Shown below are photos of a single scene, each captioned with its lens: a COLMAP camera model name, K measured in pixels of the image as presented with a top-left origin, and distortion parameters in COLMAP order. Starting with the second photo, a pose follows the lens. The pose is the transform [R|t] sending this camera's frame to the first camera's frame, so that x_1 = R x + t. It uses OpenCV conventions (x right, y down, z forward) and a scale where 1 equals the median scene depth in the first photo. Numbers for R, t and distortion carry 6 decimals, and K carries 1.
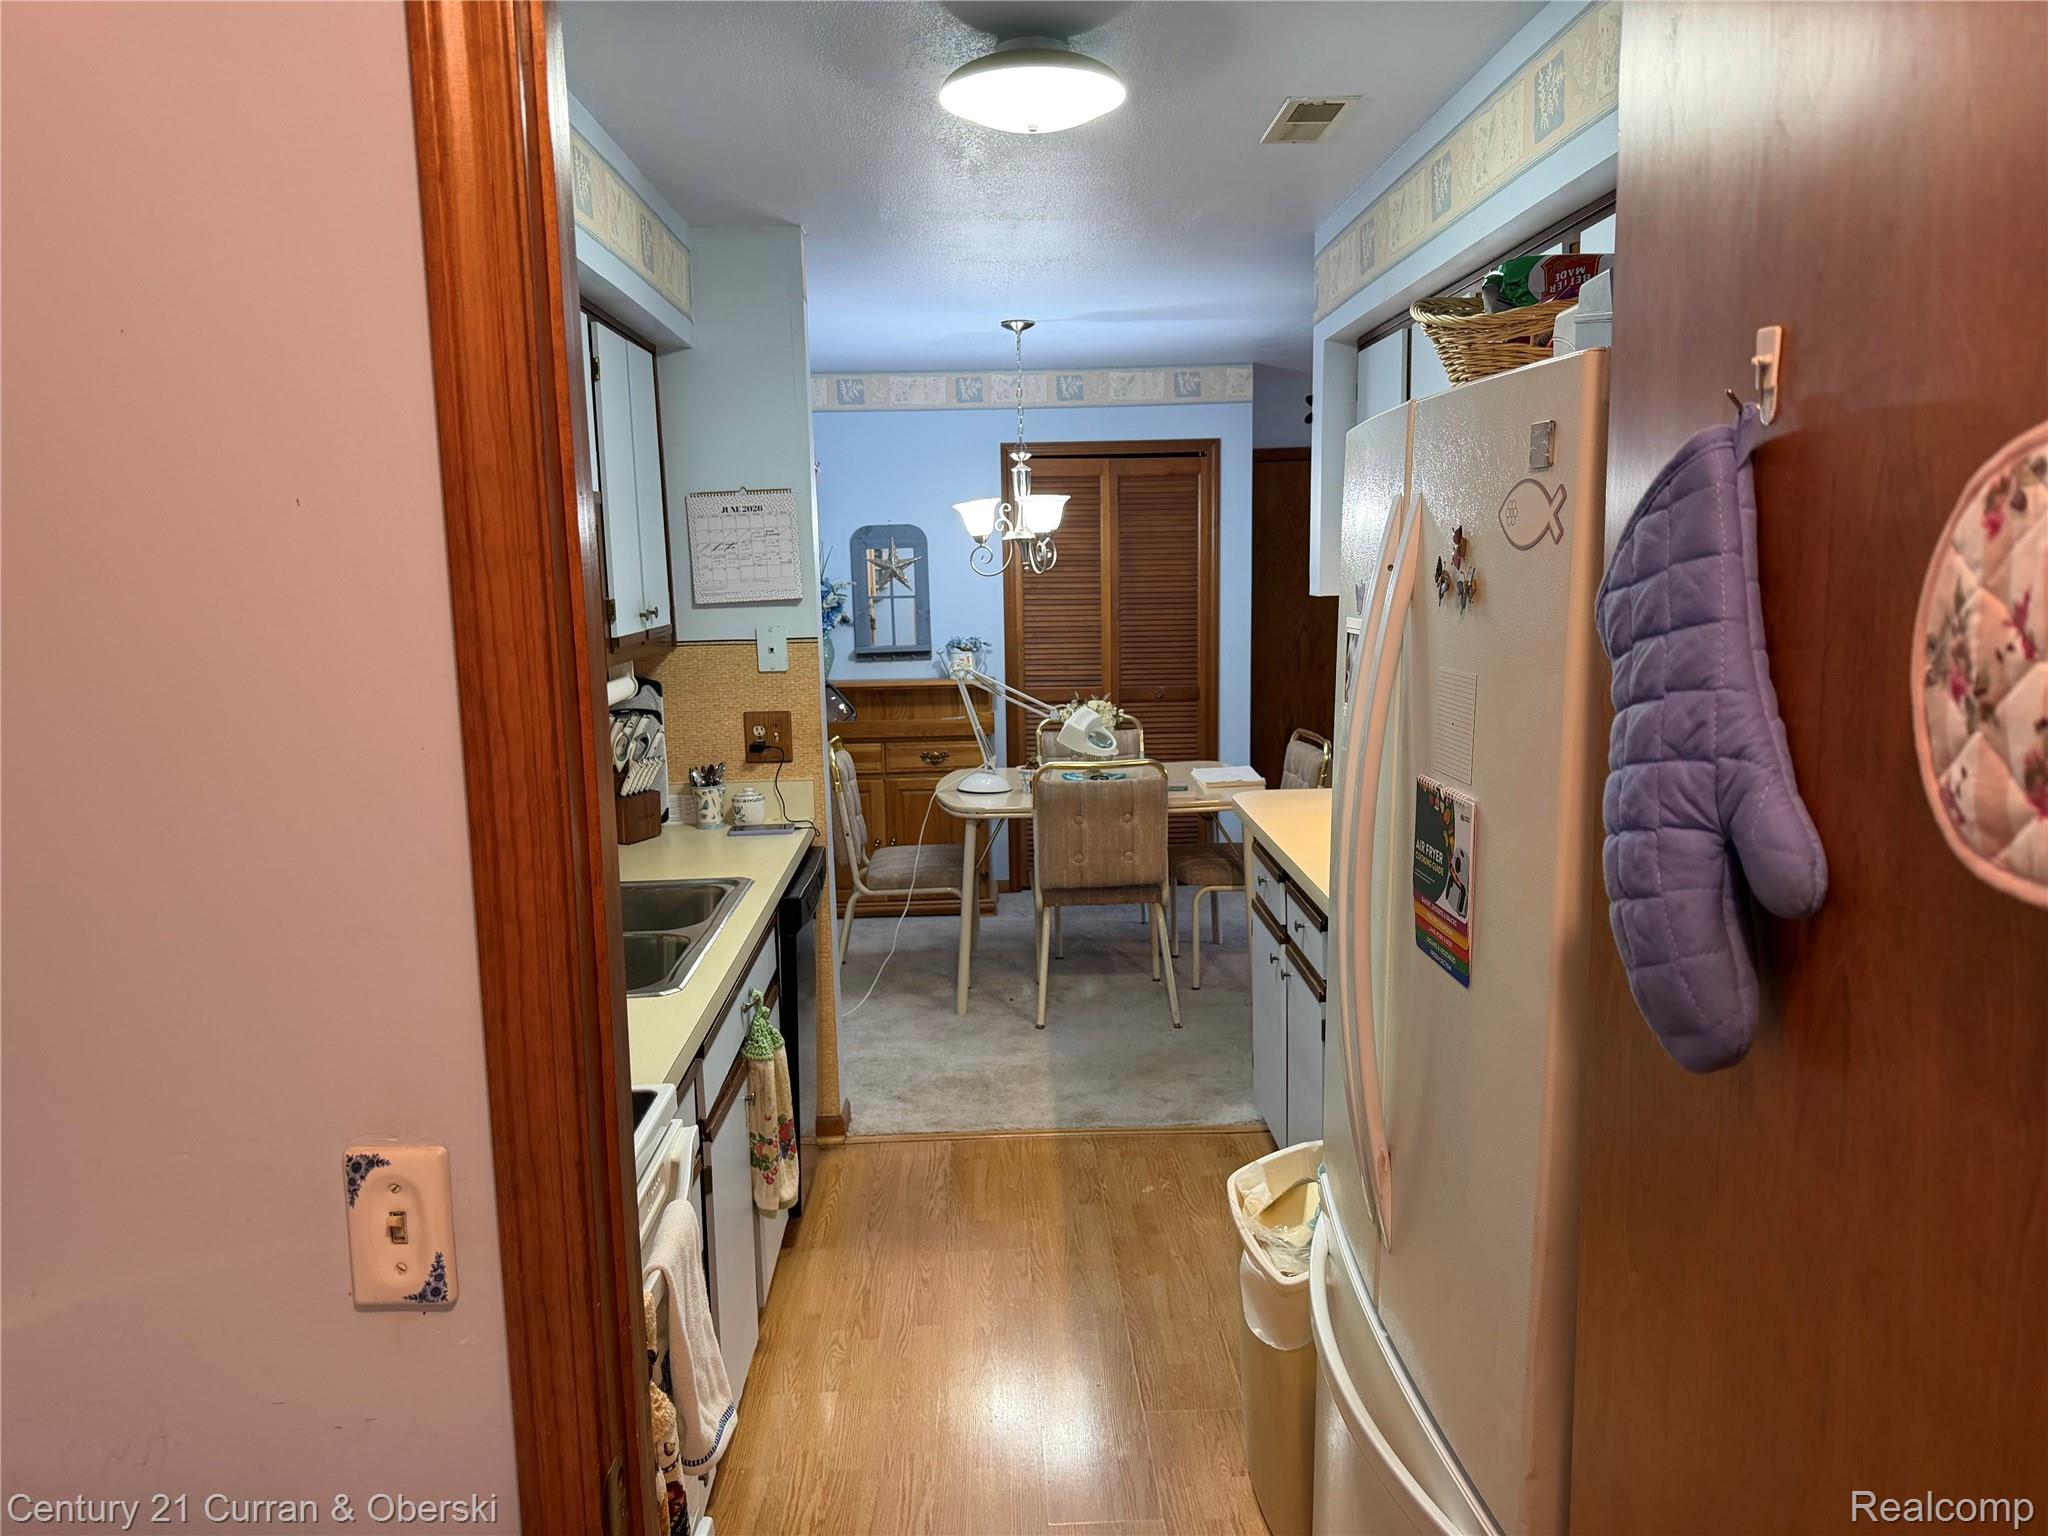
lens RADIAL K [[1444.3, 0, 1031.0], [0, 1444.3, 759.2], [0, 0, 1]] dist [0.155035, -0.294677]
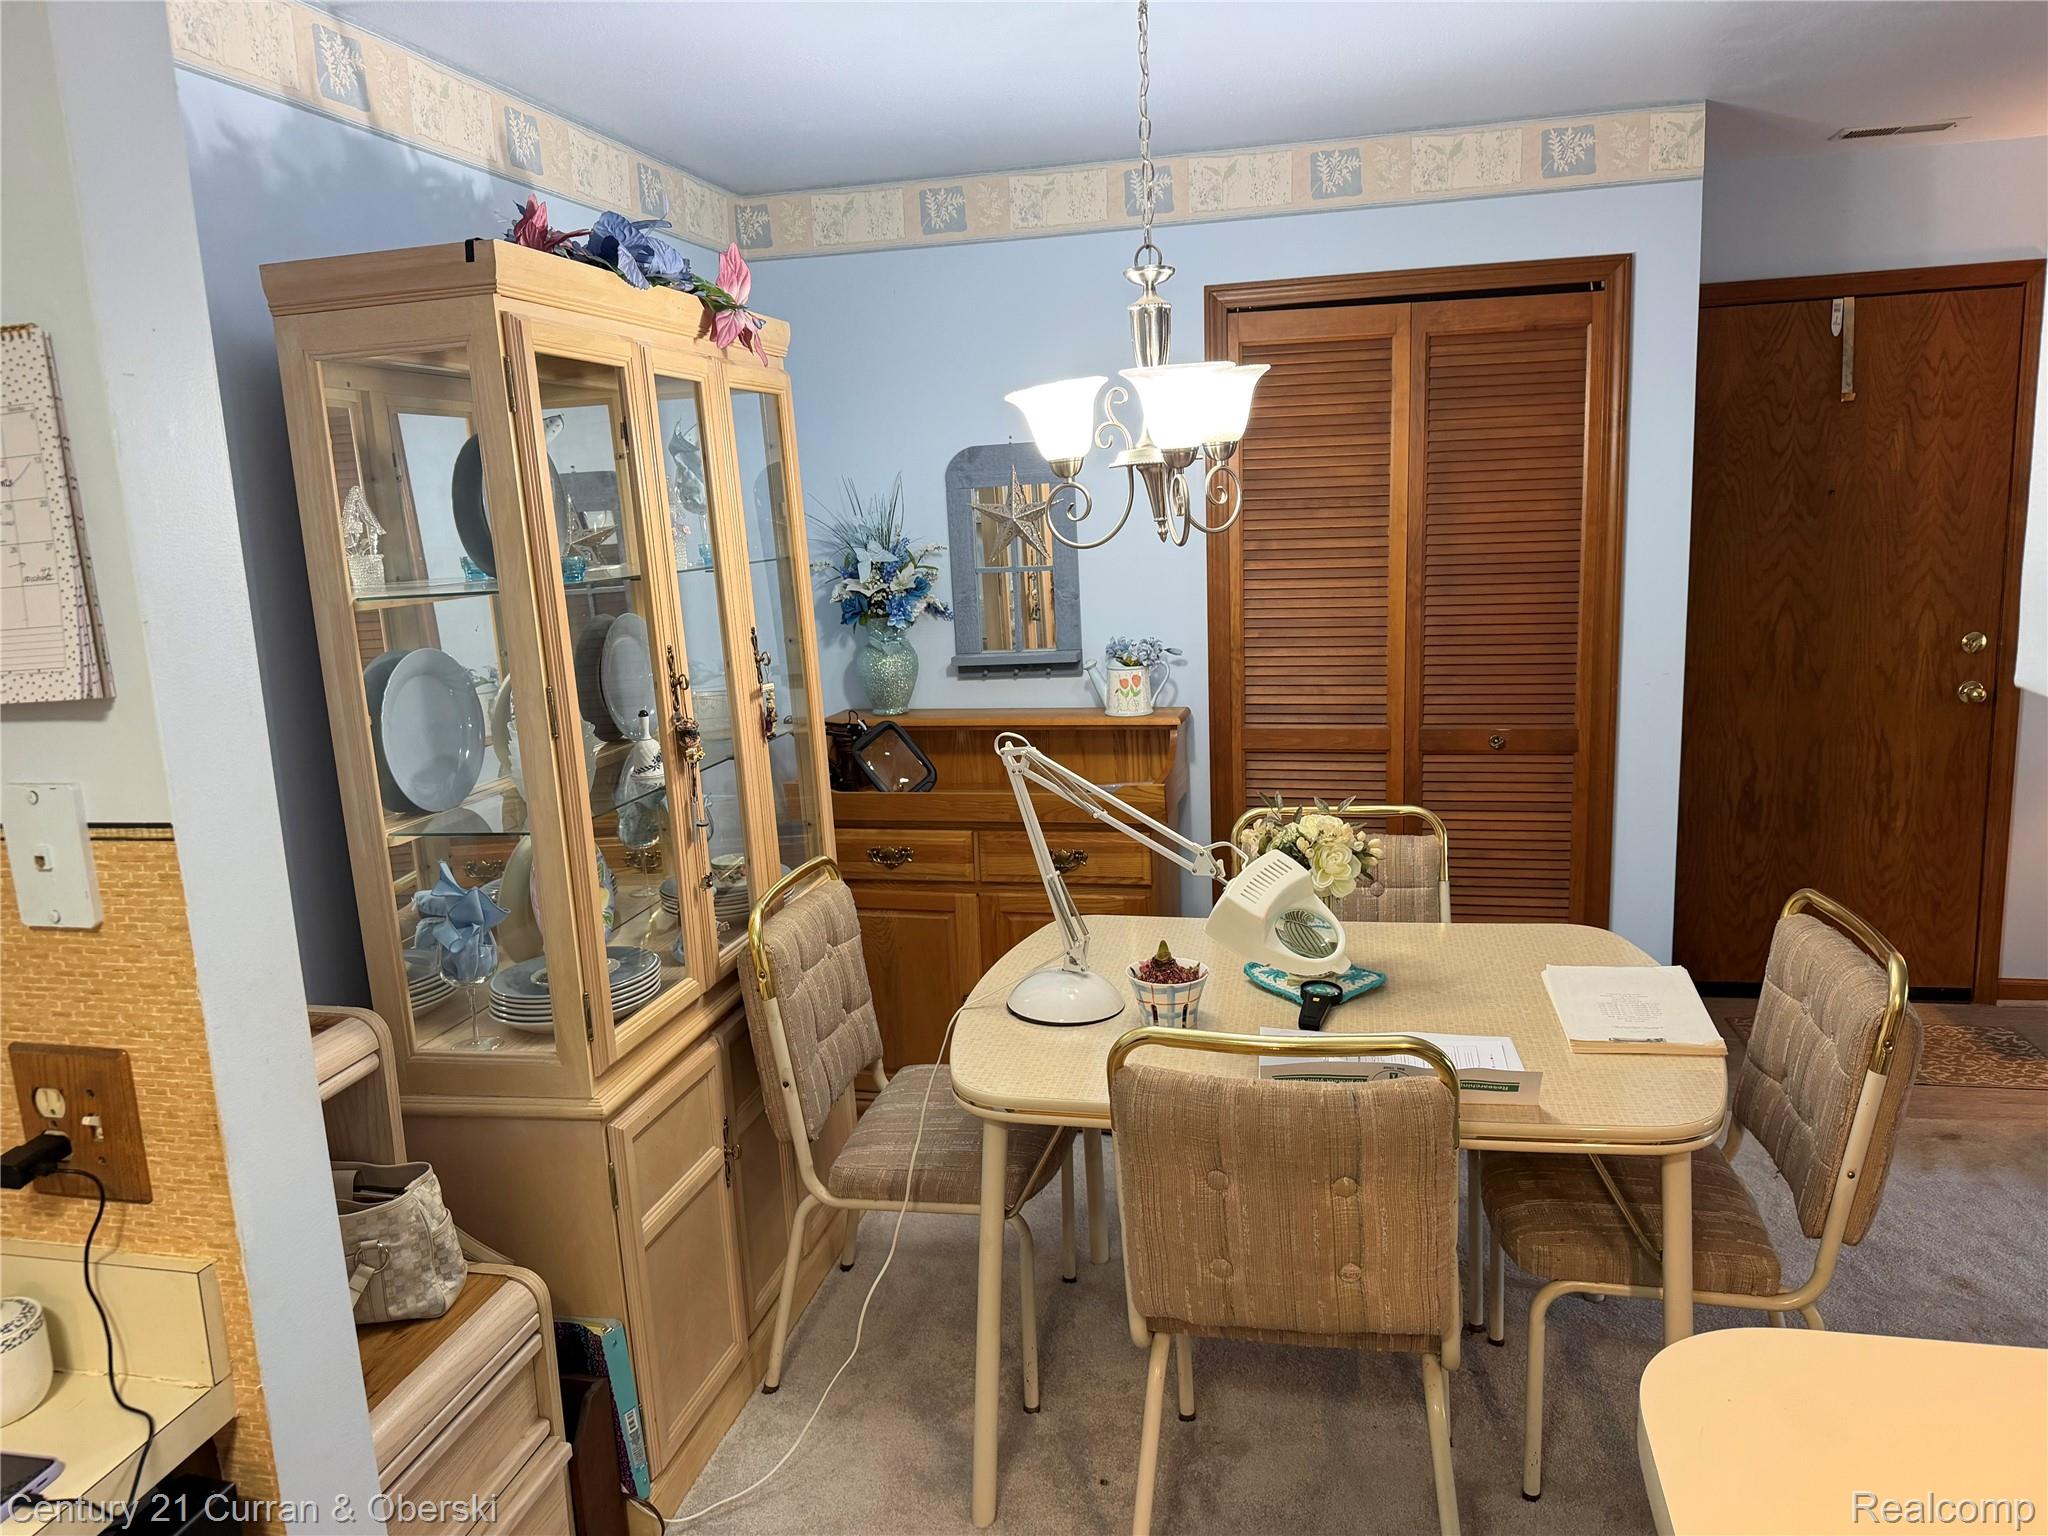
lens RADIAL K [[1449.5, 0, 1038.9], [0, 1449.5, 756.4], [0, 0, 1]] dist [0.052271, -0.063380]
pose [[0.968636, 0.024239, -0.247297, 0.073132], [-0.011614, 0.998559, 0.052384, -0.084255], [0.248211, -0.047869, 0.967523, 0.549136]]
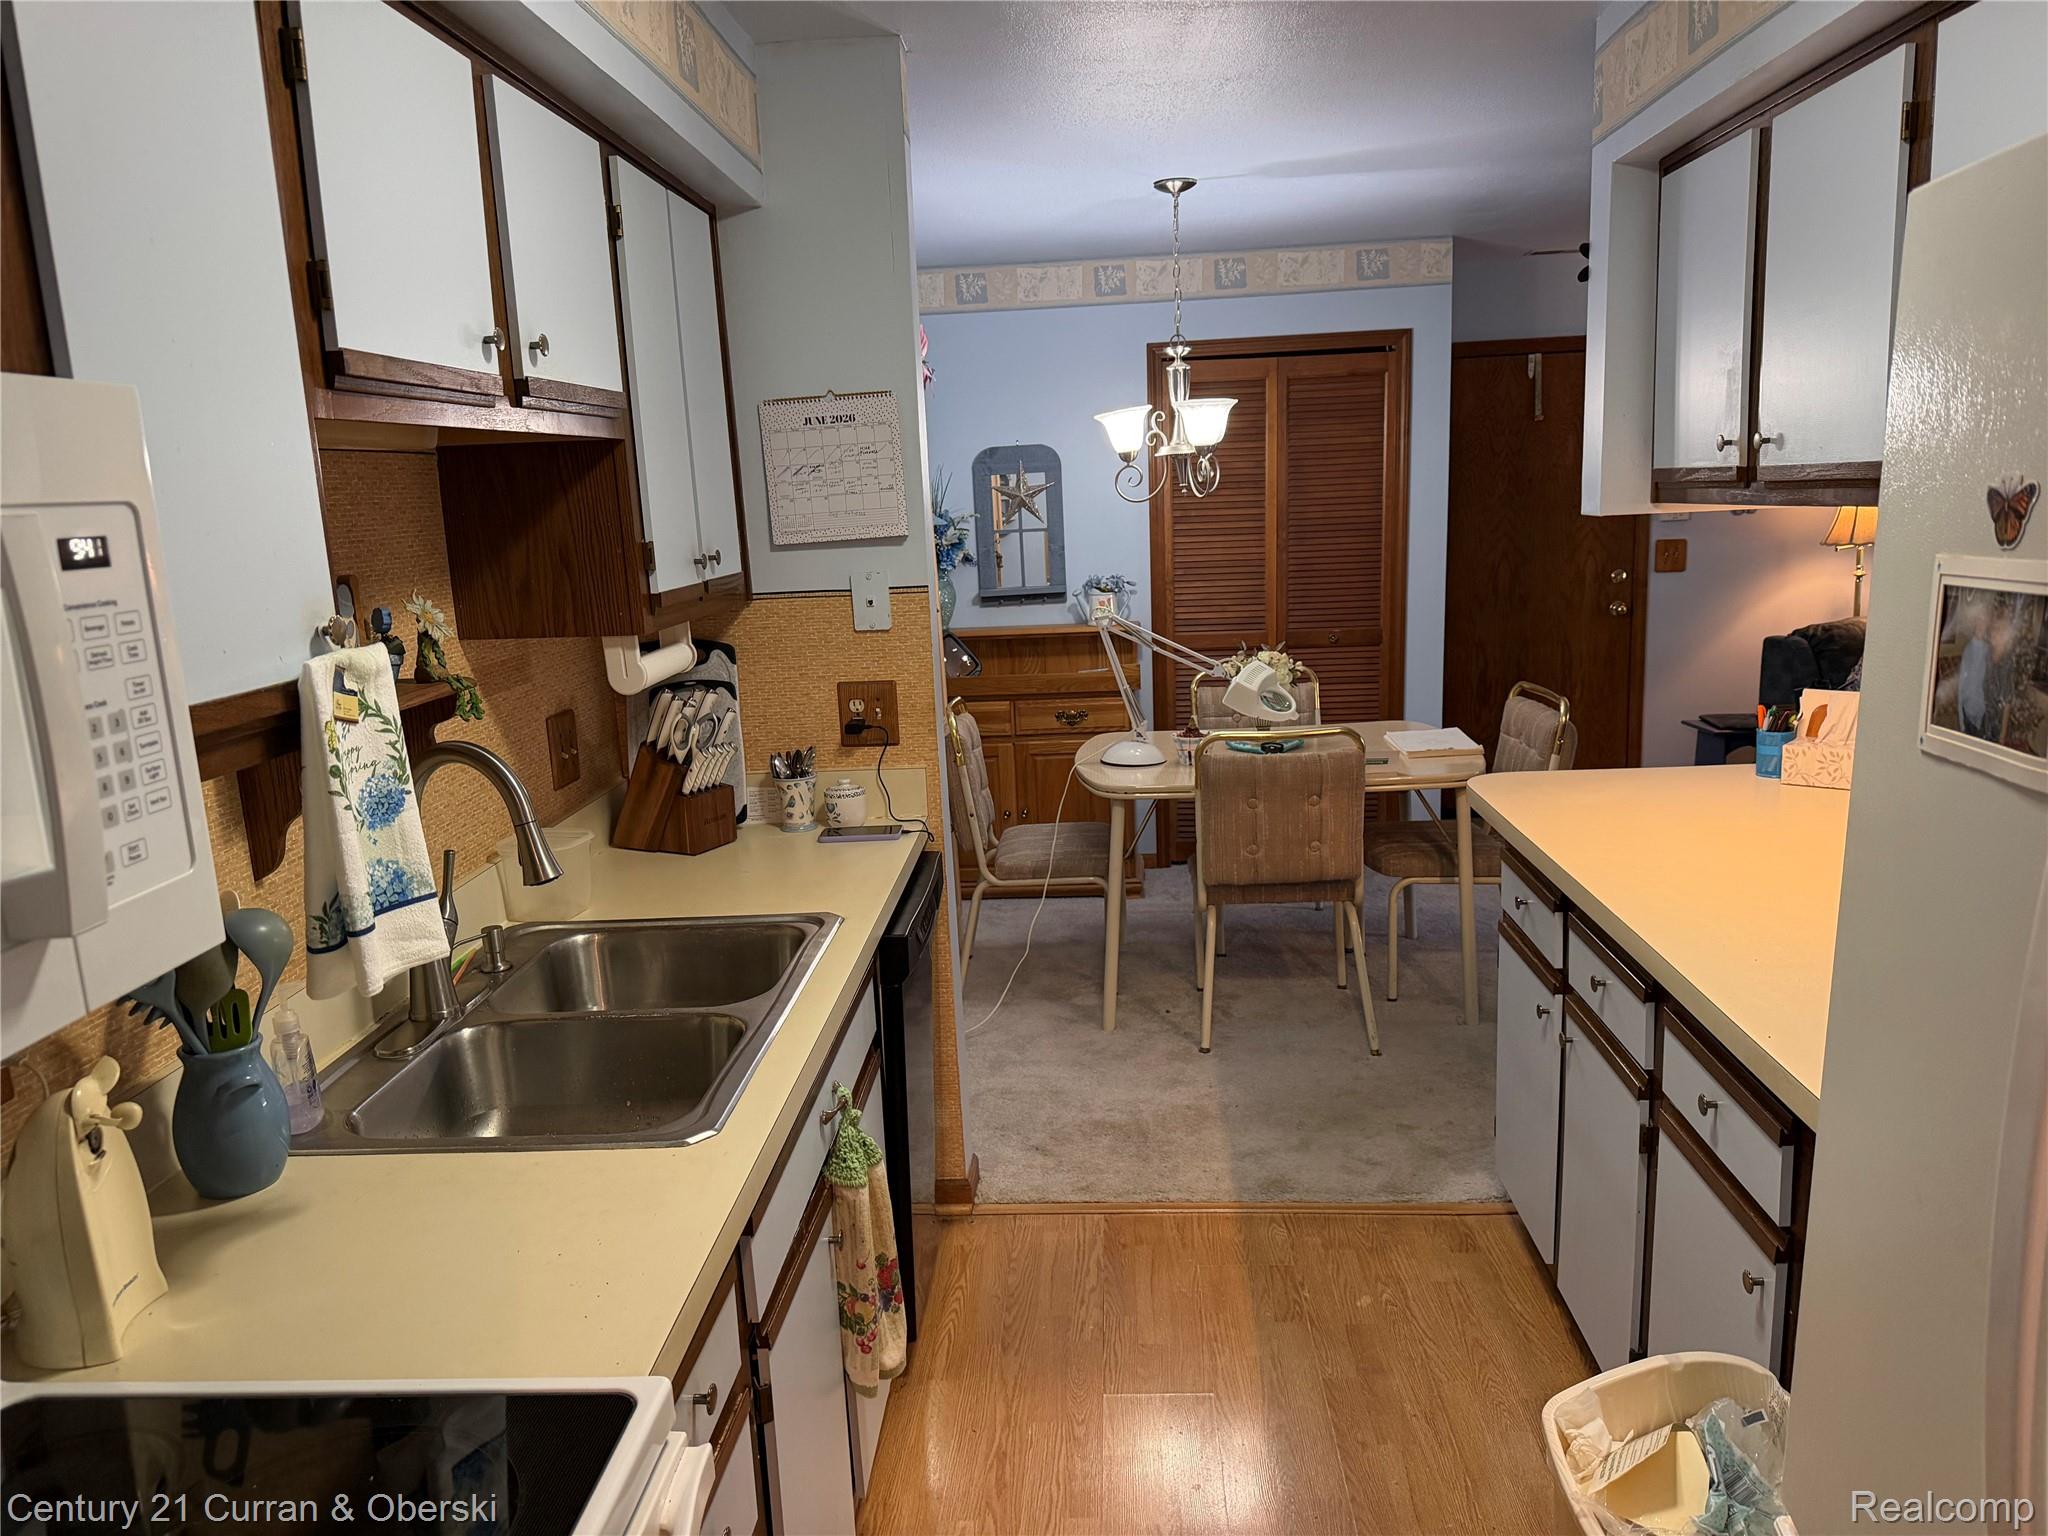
lens RADIAL K [[1445.9, 0, 1029.7], [0, 1445.9, 776.2], [0, 0, 1]] dist [0.161510, -0.333788]
pose [[0.995980, -0.004331, -0.089475, -0.017102], [0.009479, 0.998319, 0.057182, -0.018686], [0.089077, -0.057801, 0.994346, 0.162607]]
